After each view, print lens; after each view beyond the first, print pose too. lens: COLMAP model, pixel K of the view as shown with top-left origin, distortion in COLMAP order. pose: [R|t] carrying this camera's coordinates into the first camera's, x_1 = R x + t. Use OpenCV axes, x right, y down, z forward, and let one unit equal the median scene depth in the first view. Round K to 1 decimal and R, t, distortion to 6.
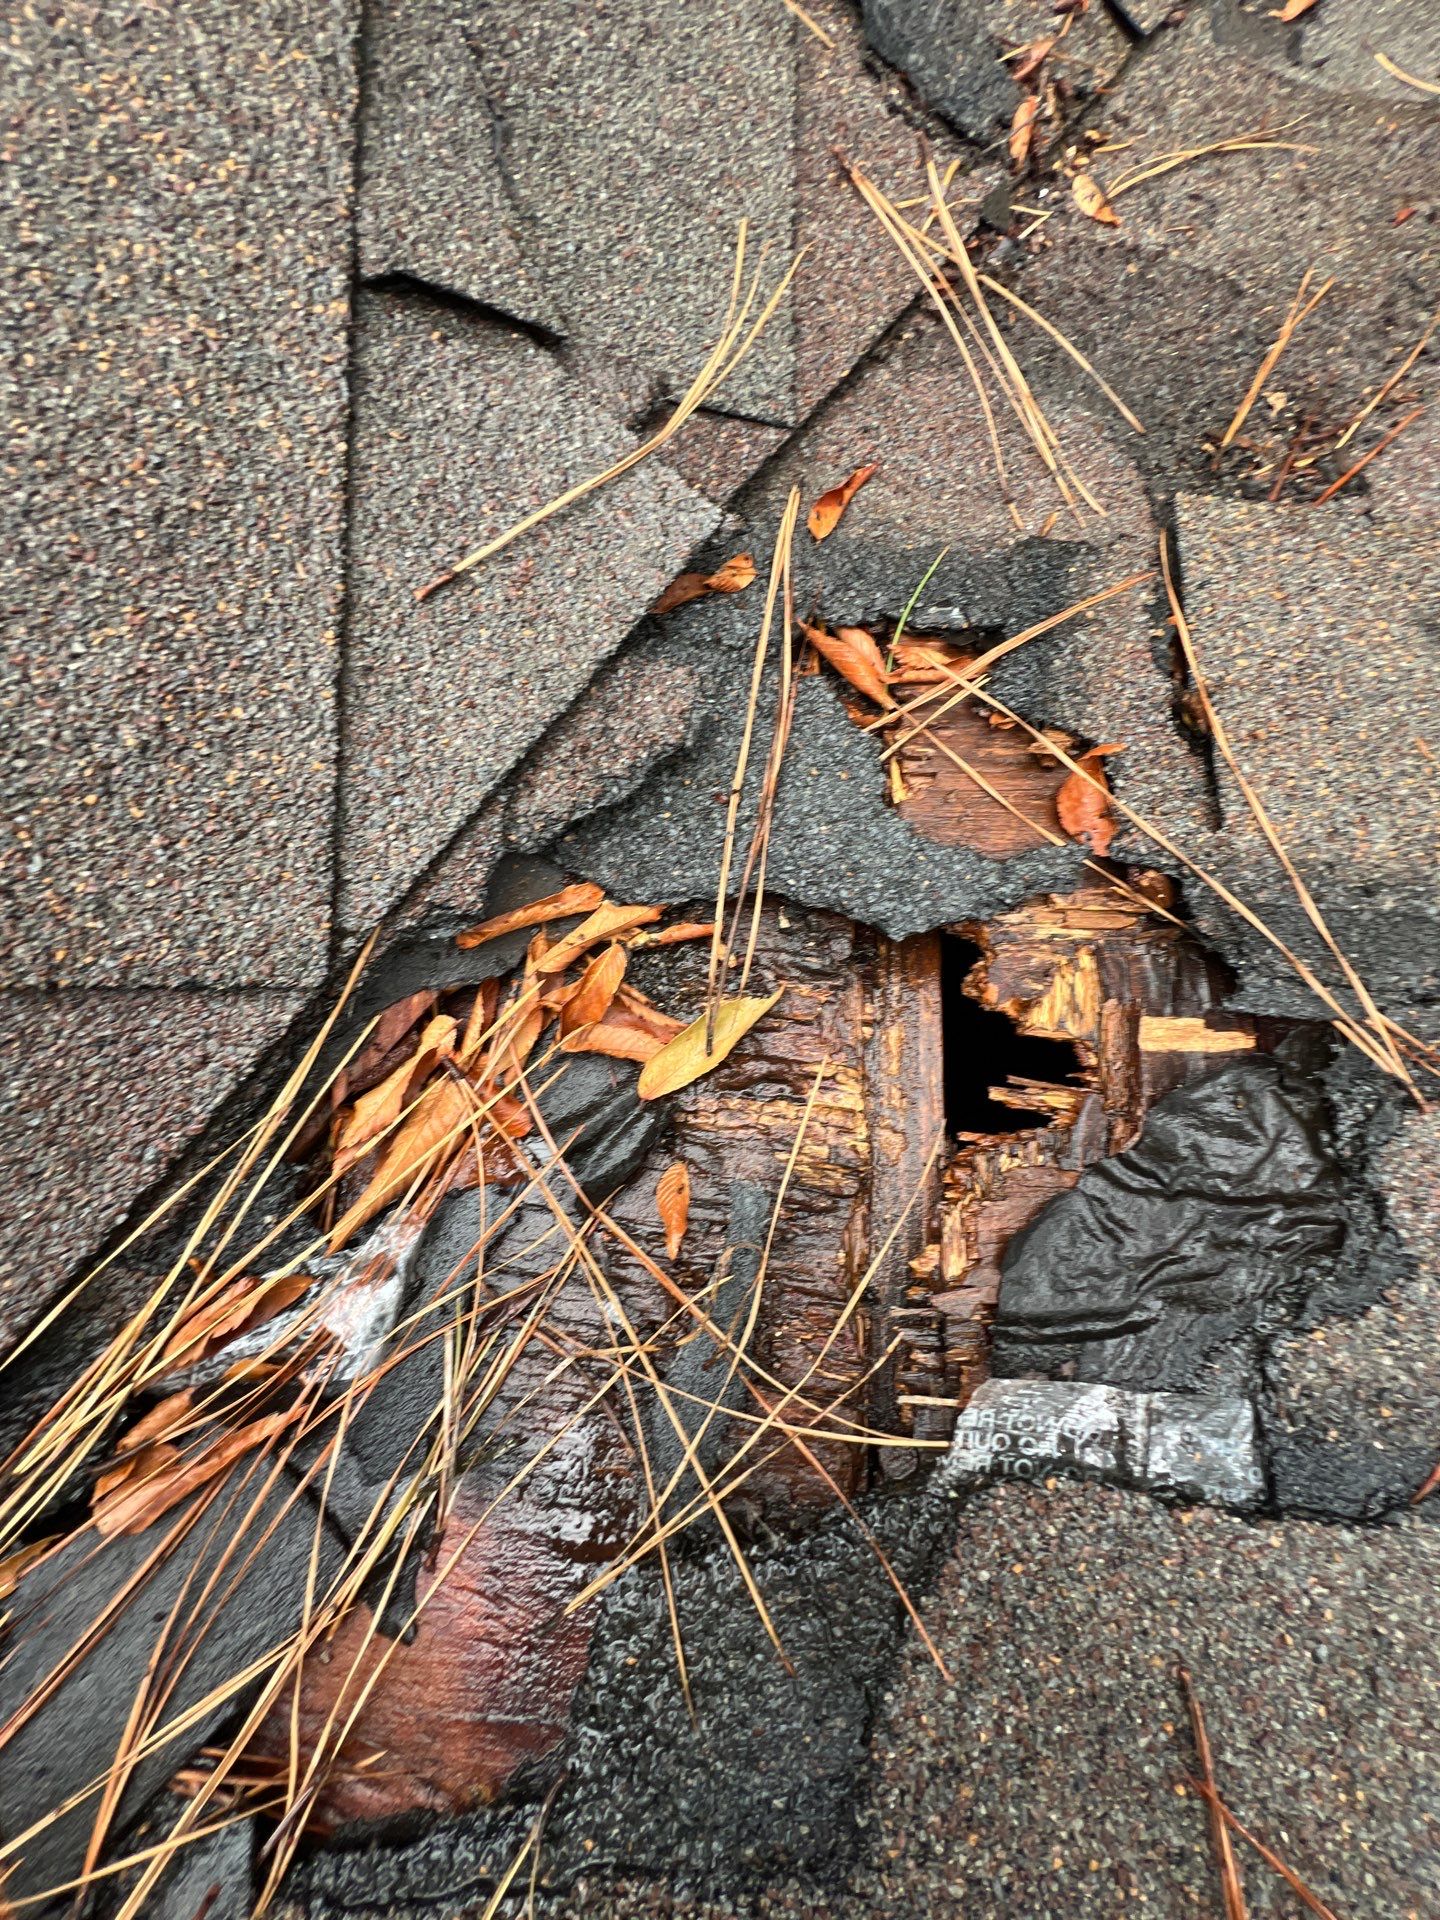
lens RADIAL K [[766.9, 0, 722.1], [0, 766.9, 962.7], [0, 0, 1]] dist [-0.002412, 0.000144]
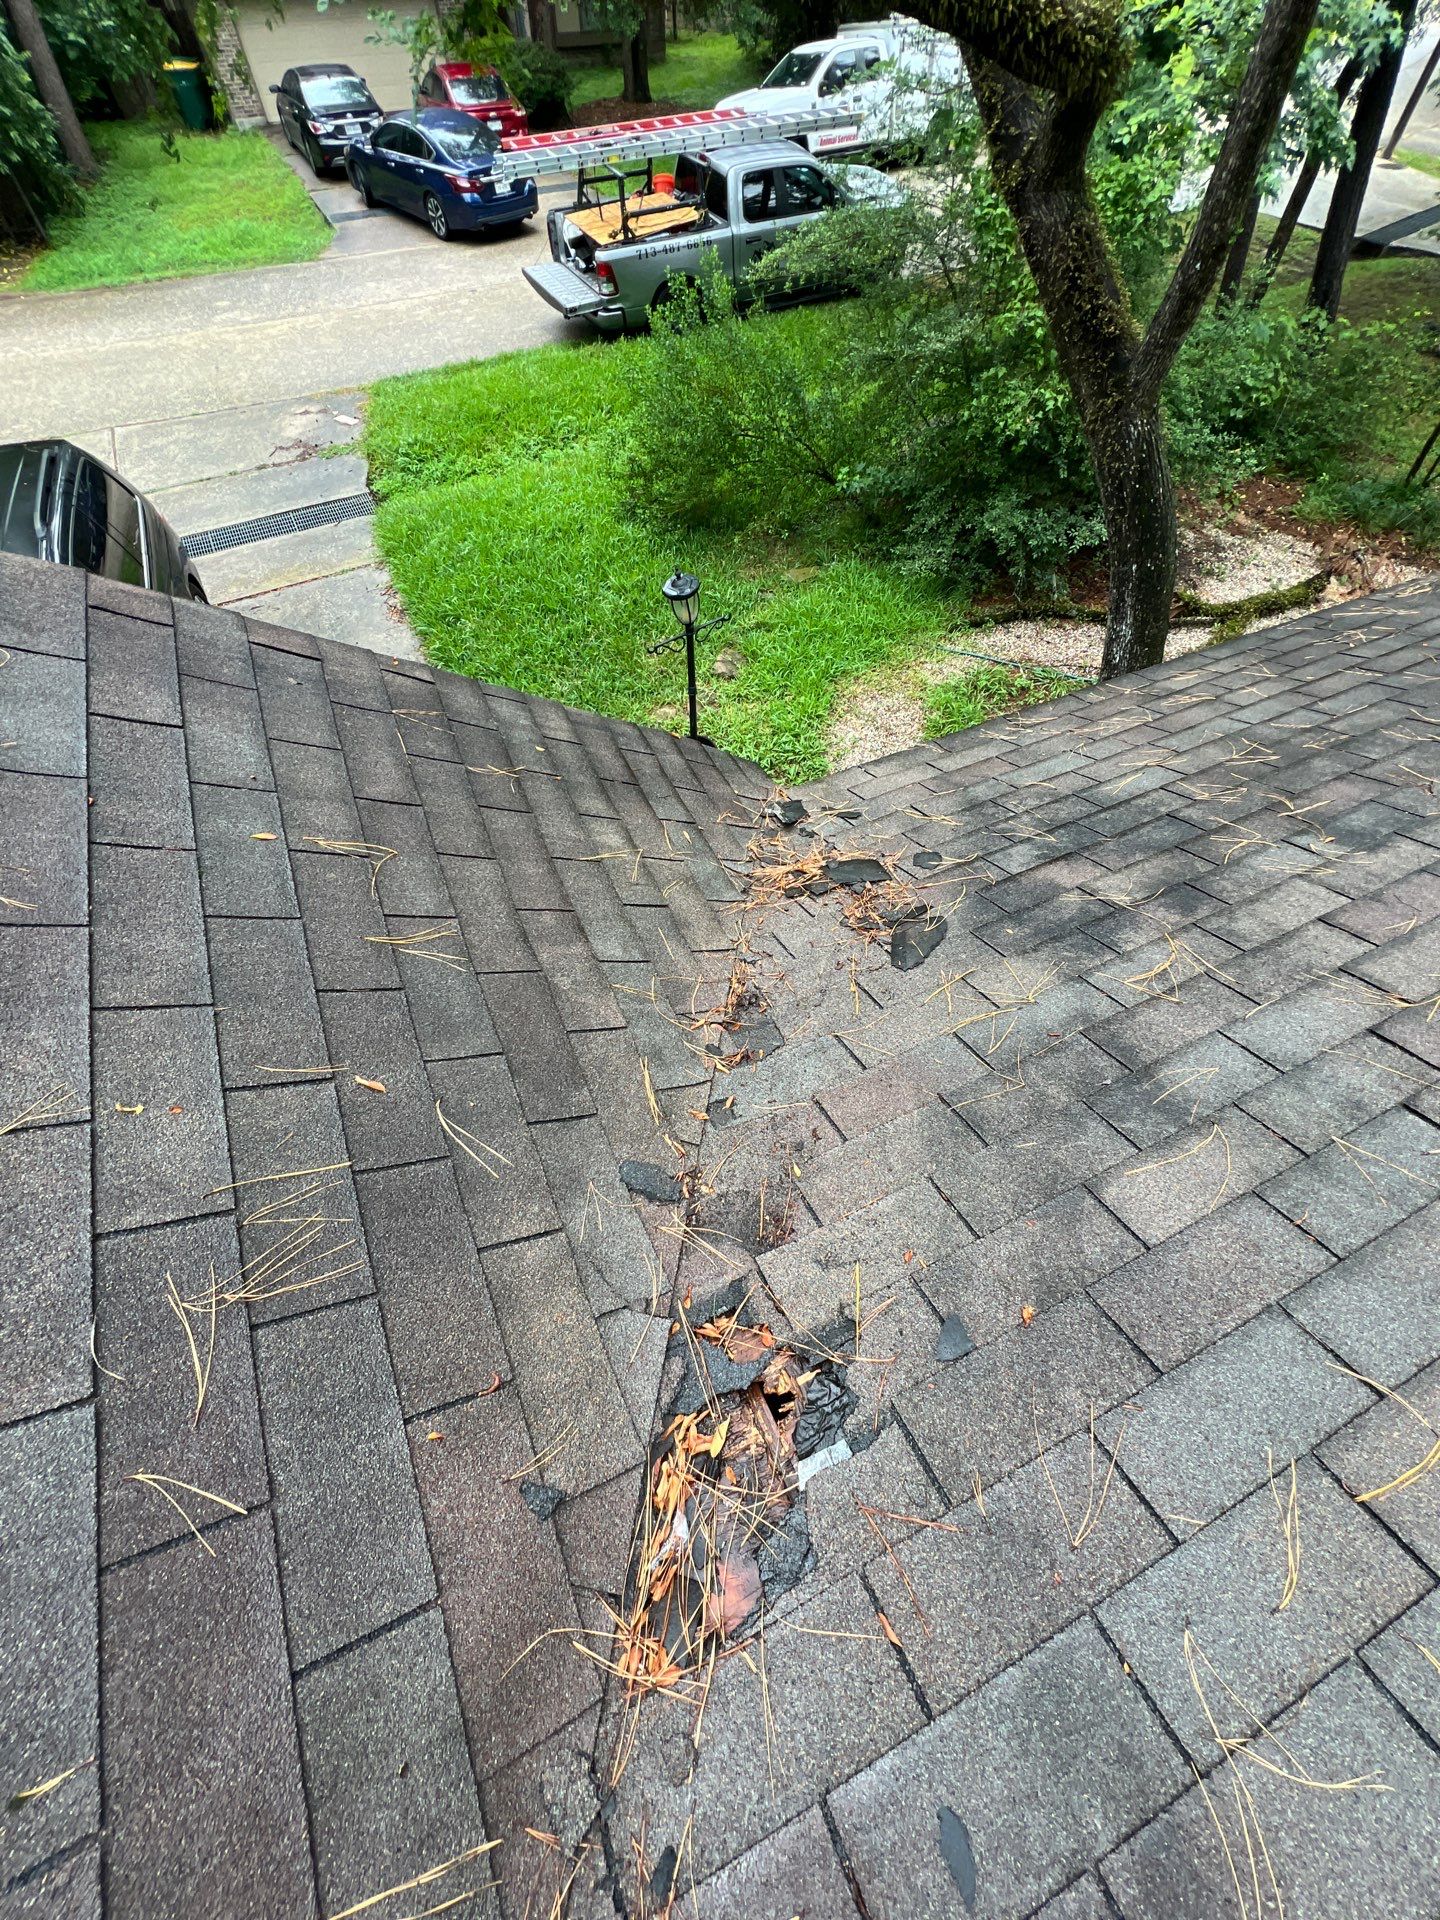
lens RADIAL K [[766.9, 0, 728.4], [0, 766.9, 960.3], [0, 0, 1]] dist [-0.002412, 0.000144]
pose [[0.877491, -0.360324, 0.316505, -0.380965], [0.478903, 0.693683, -0.538011, 0.588462], [-0.025696, 0.623675, 0.781261, -4.074245]]
